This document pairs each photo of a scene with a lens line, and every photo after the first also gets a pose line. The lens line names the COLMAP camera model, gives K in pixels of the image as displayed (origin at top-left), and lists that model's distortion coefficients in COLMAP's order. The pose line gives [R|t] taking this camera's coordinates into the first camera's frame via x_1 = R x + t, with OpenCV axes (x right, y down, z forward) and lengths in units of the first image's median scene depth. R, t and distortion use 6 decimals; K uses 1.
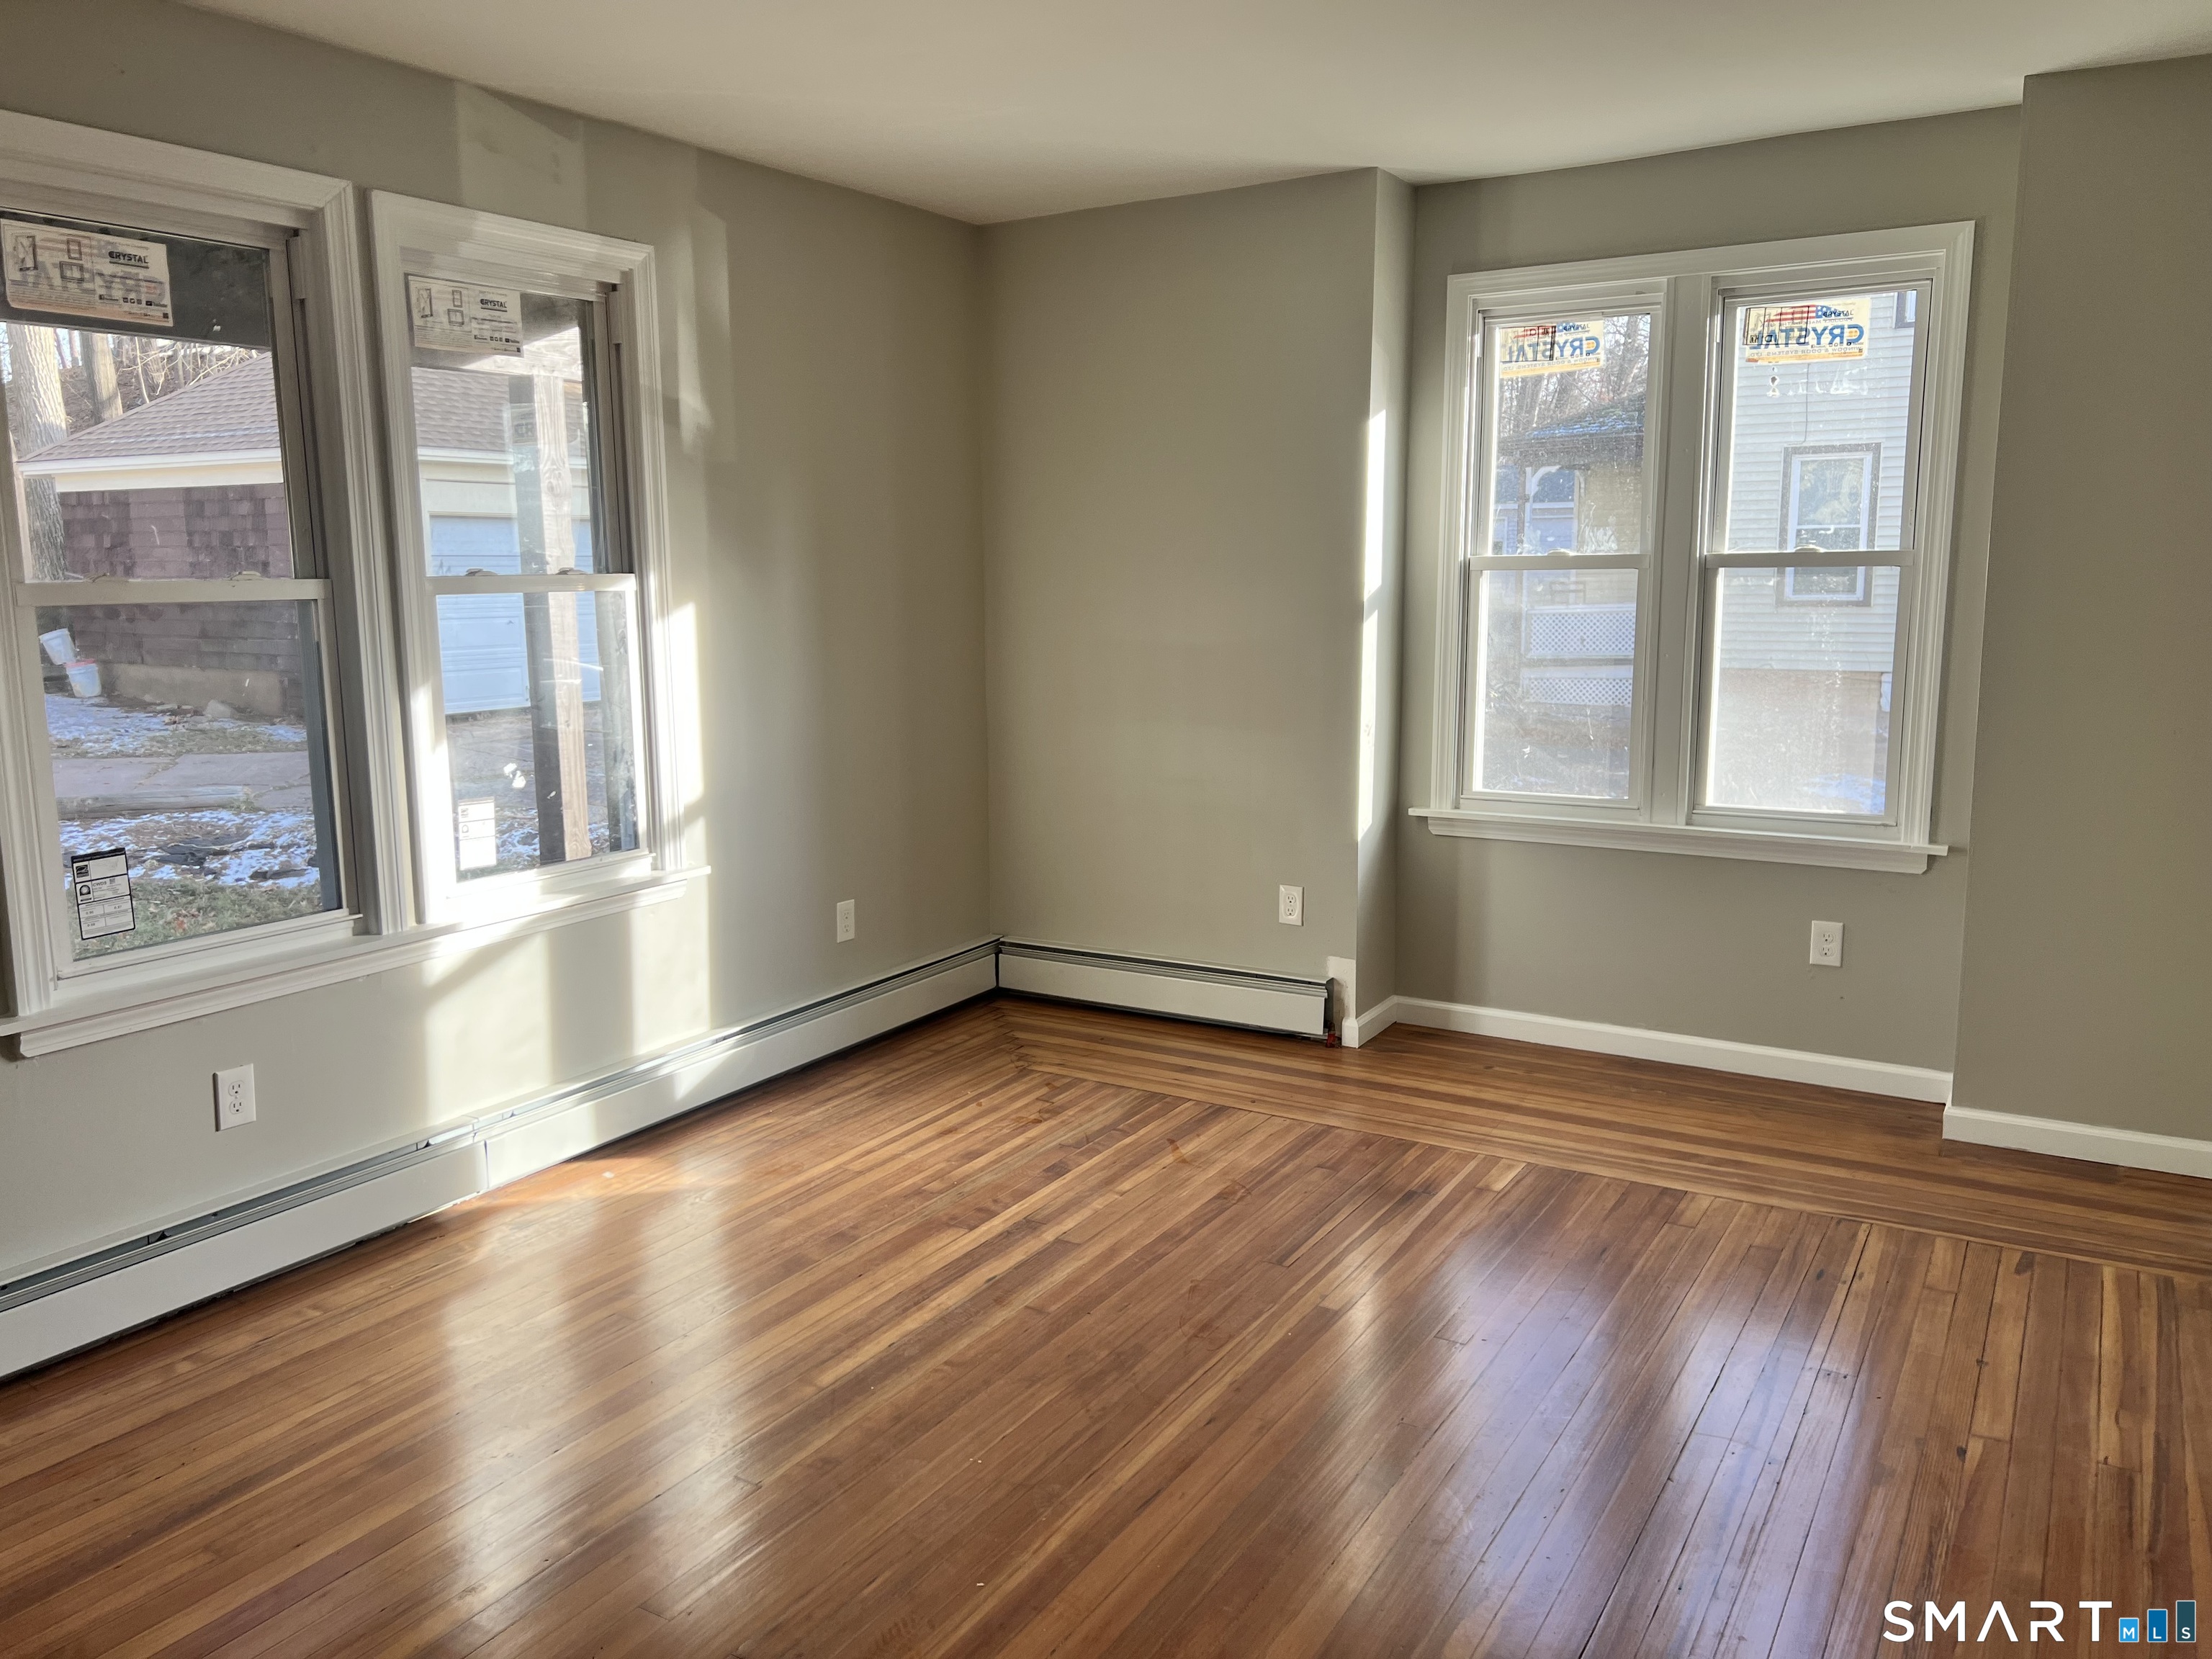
lens RADIAL K [[1685.6, 0, 1106.0], [0, 1685.6, 829.5], [0, 0, 1]] dist [0.003494, 0.001592]
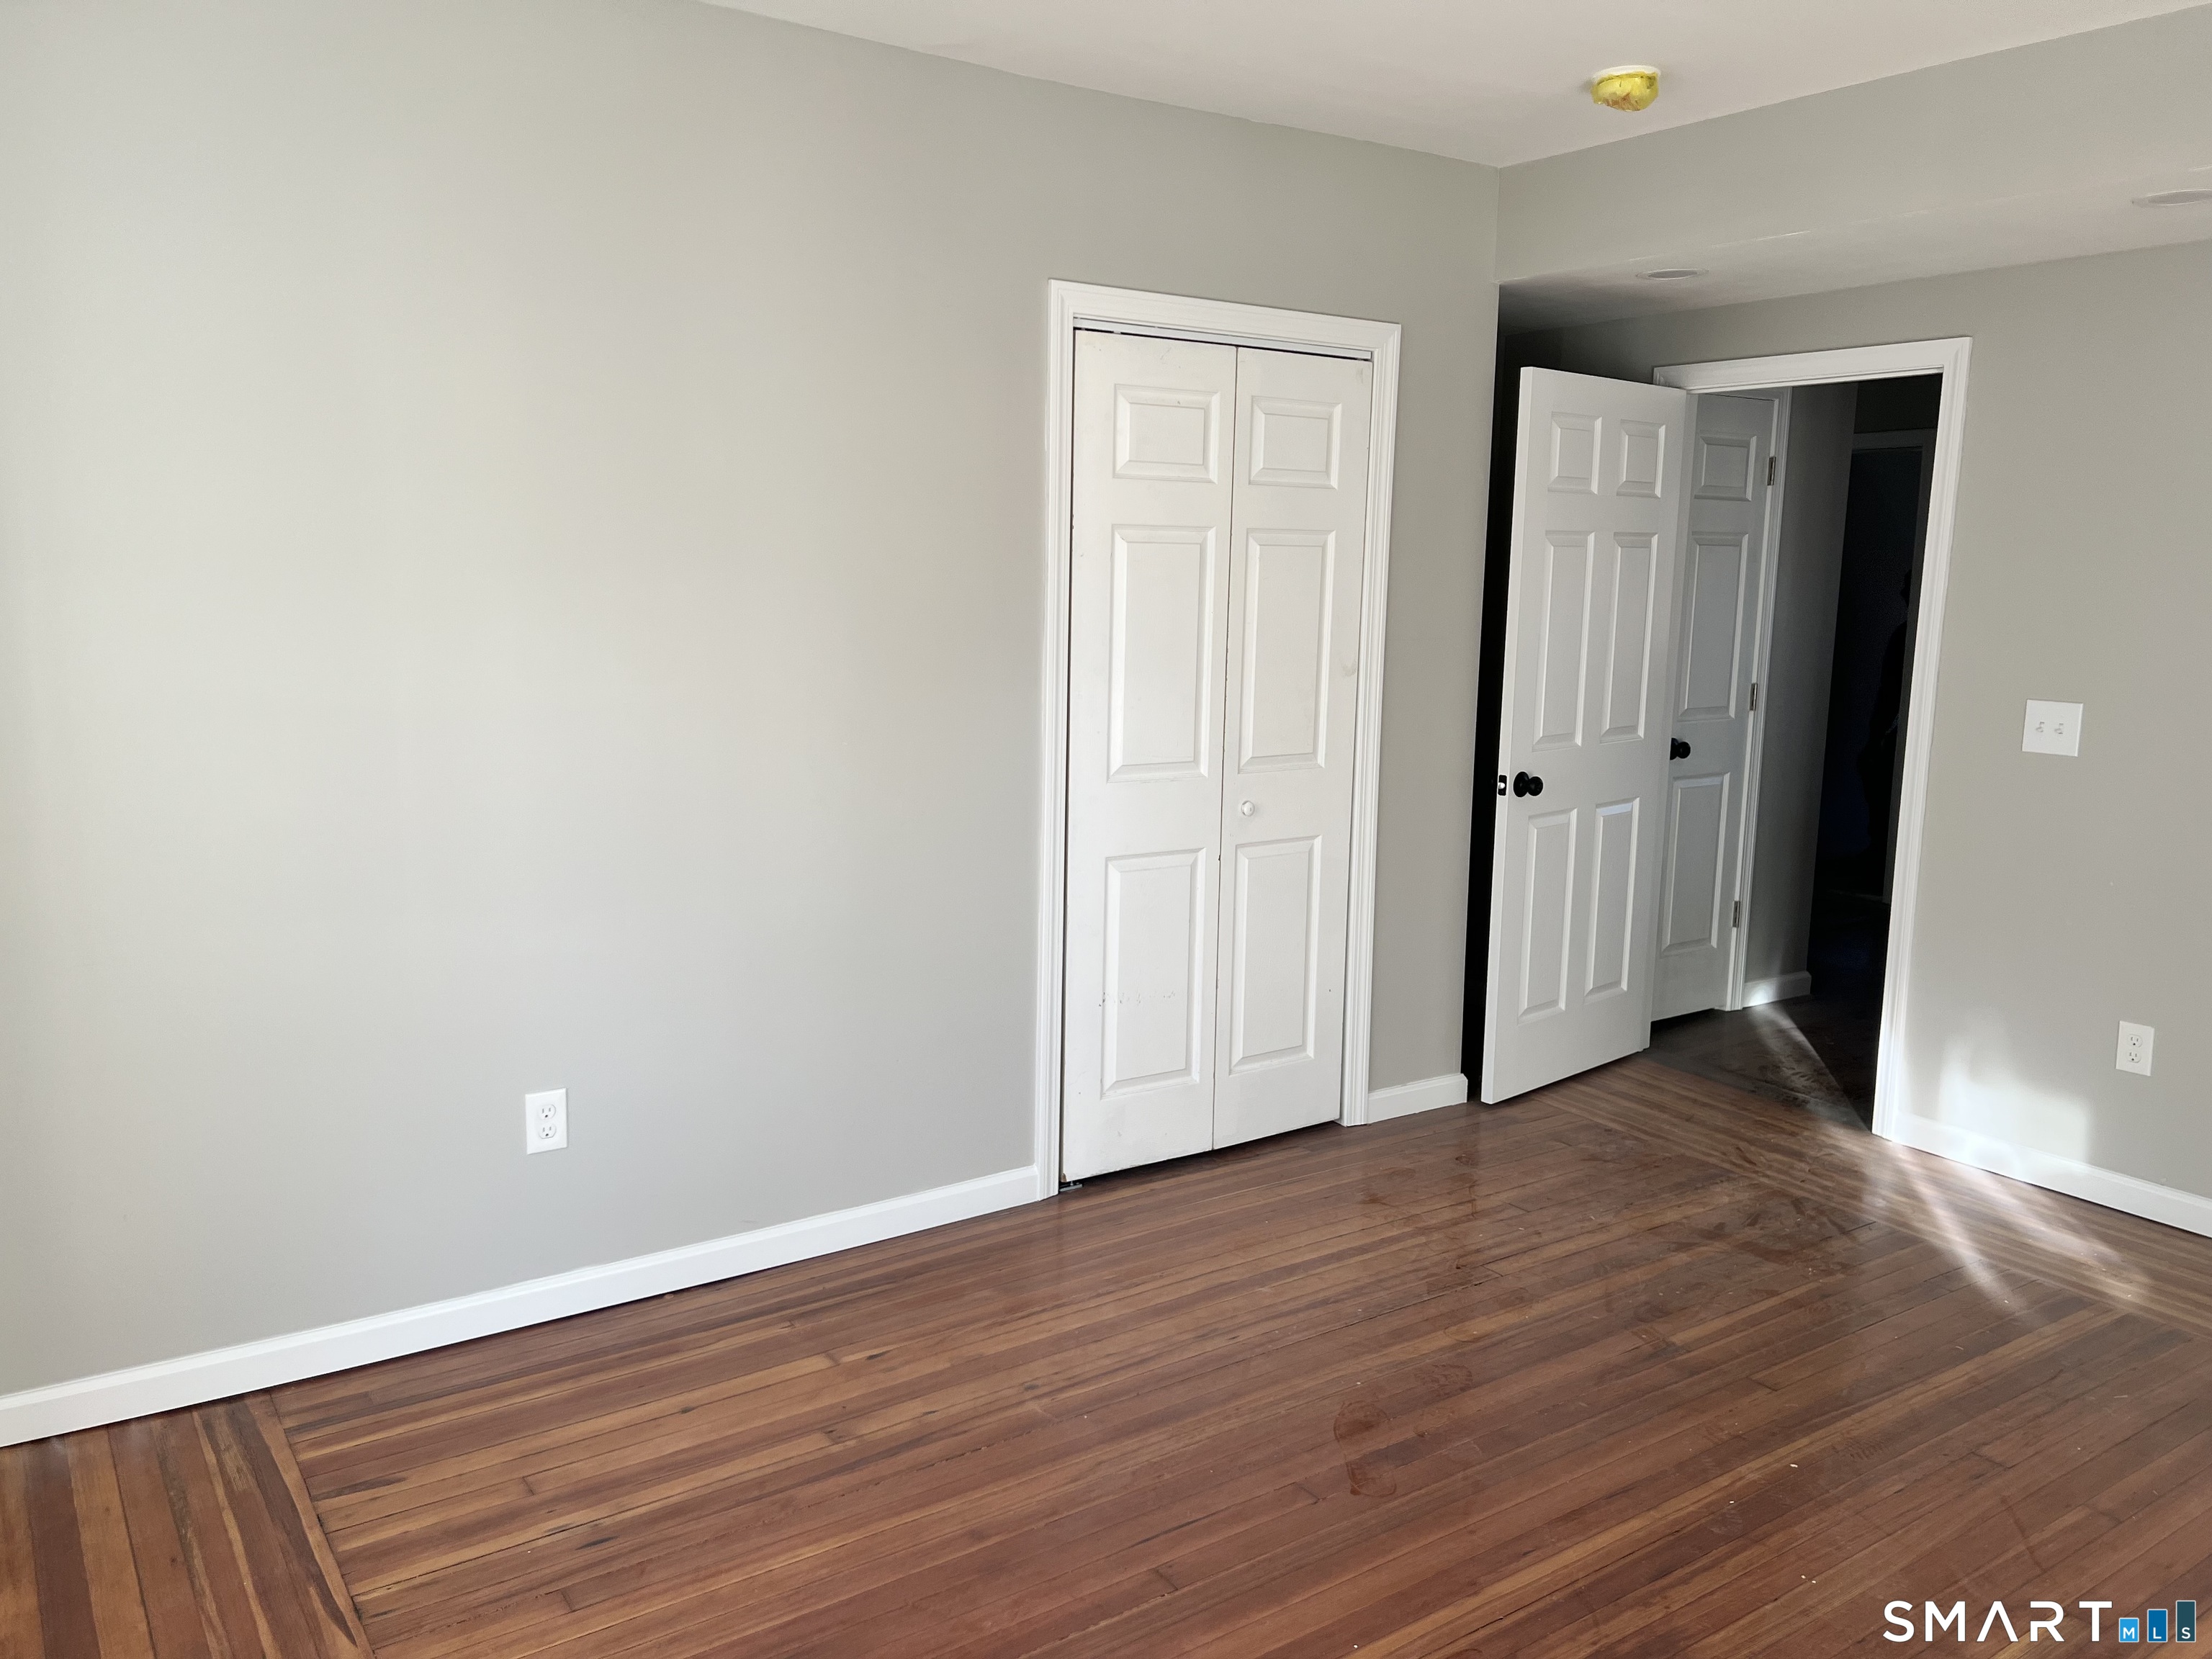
lens RADIAL K [[1685.6, 0, 1106.0], [0, 1685.6, 829.5], [0, 0, 1]] dist [0.003494, 0.001592]
pose [[-0.910865, -0.067889, 0.407081, -0.070097], [0.061947, 0.952712, 0.297494, -0.276395], [-0.408028, 0.296194, -0.863587, 1.667024]]
